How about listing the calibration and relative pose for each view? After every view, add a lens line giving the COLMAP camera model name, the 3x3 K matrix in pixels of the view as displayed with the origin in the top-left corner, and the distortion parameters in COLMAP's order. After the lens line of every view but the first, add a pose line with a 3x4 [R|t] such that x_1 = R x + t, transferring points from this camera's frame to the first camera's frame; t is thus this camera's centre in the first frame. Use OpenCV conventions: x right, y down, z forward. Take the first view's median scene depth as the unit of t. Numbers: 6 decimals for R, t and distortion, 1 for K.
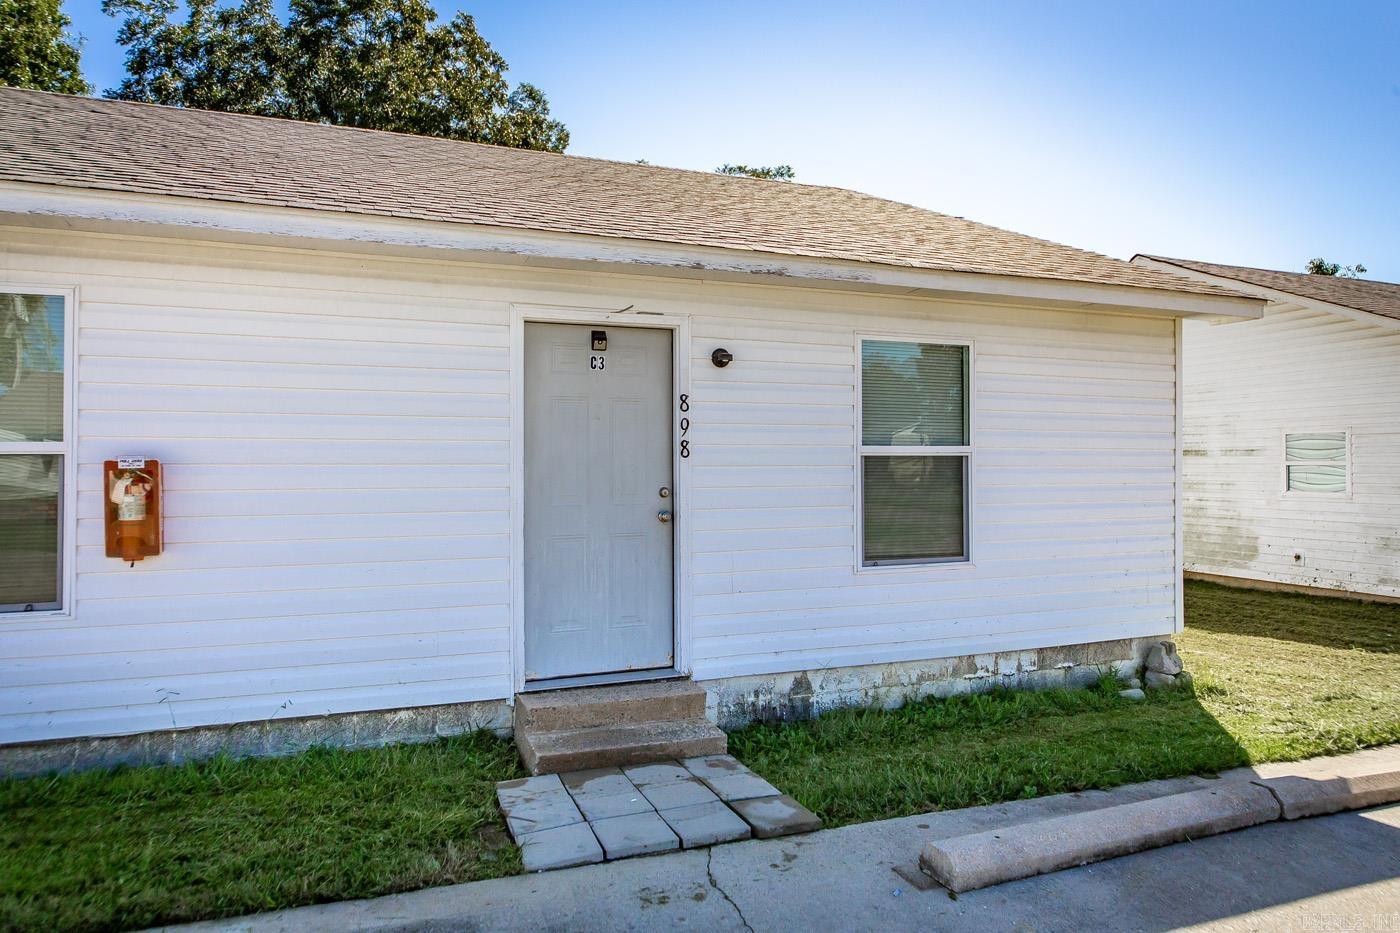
lens RADIAL K [[852.3, 0, 700.0], [0, 852.3, 466.5], [0, 0, 1]] dist [-0.007013, -0.003939]
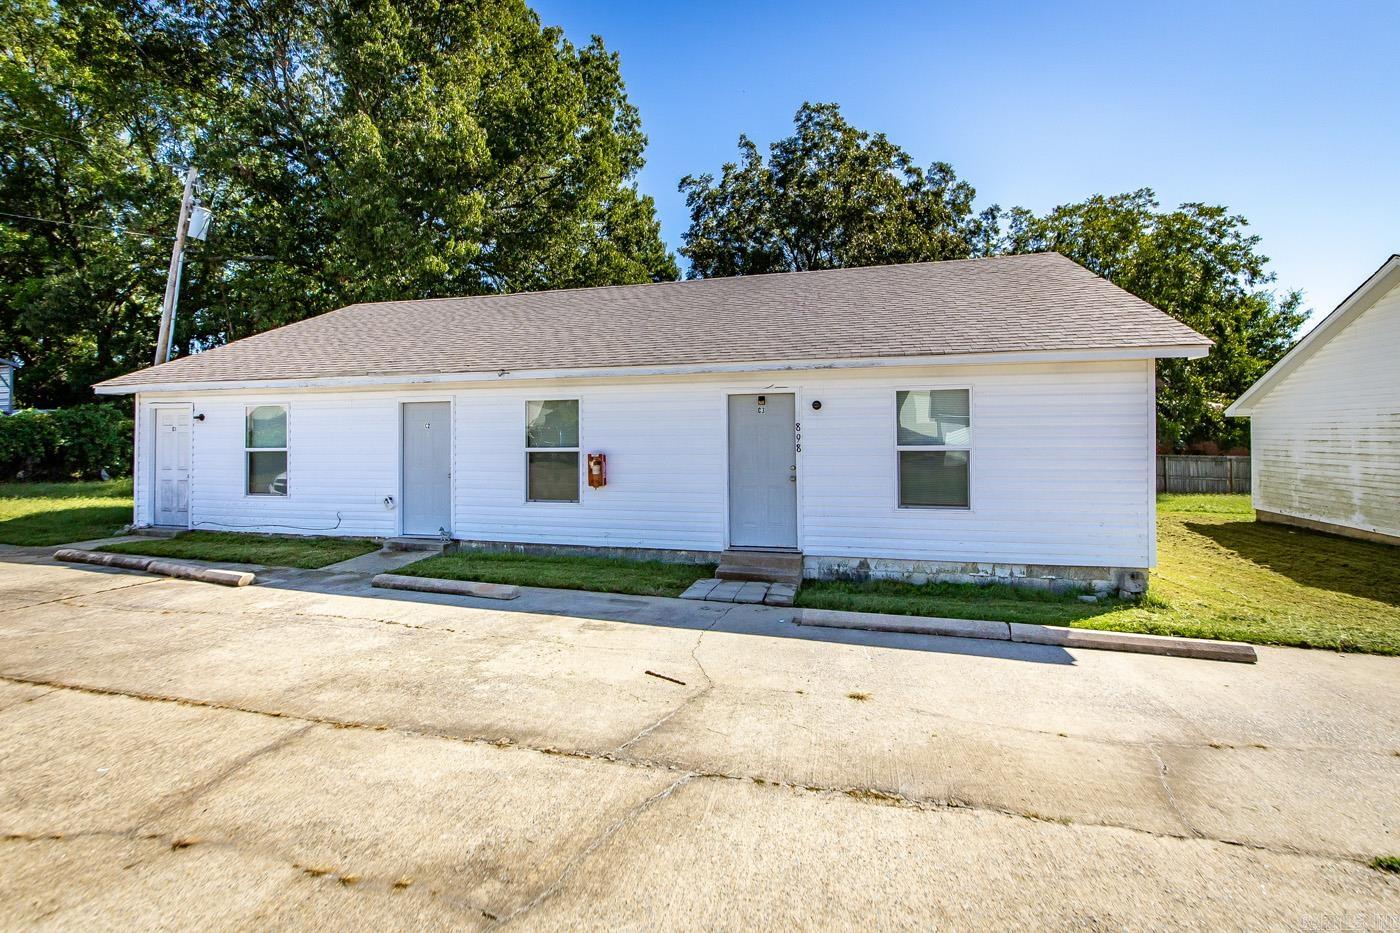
lens RADIAL K [[621.3, 0, 699.0], [0, 621.3, 449.4], [0, 0, 1]] dist [-0.000726, -0.000067]
pose [[0.816602, 0.002969, -0.577194, 0.613108], [0.004871, 0.999916, 0.012034, -0.033259], [0.577181, -0.012639, 0.816519, -0.395299]]
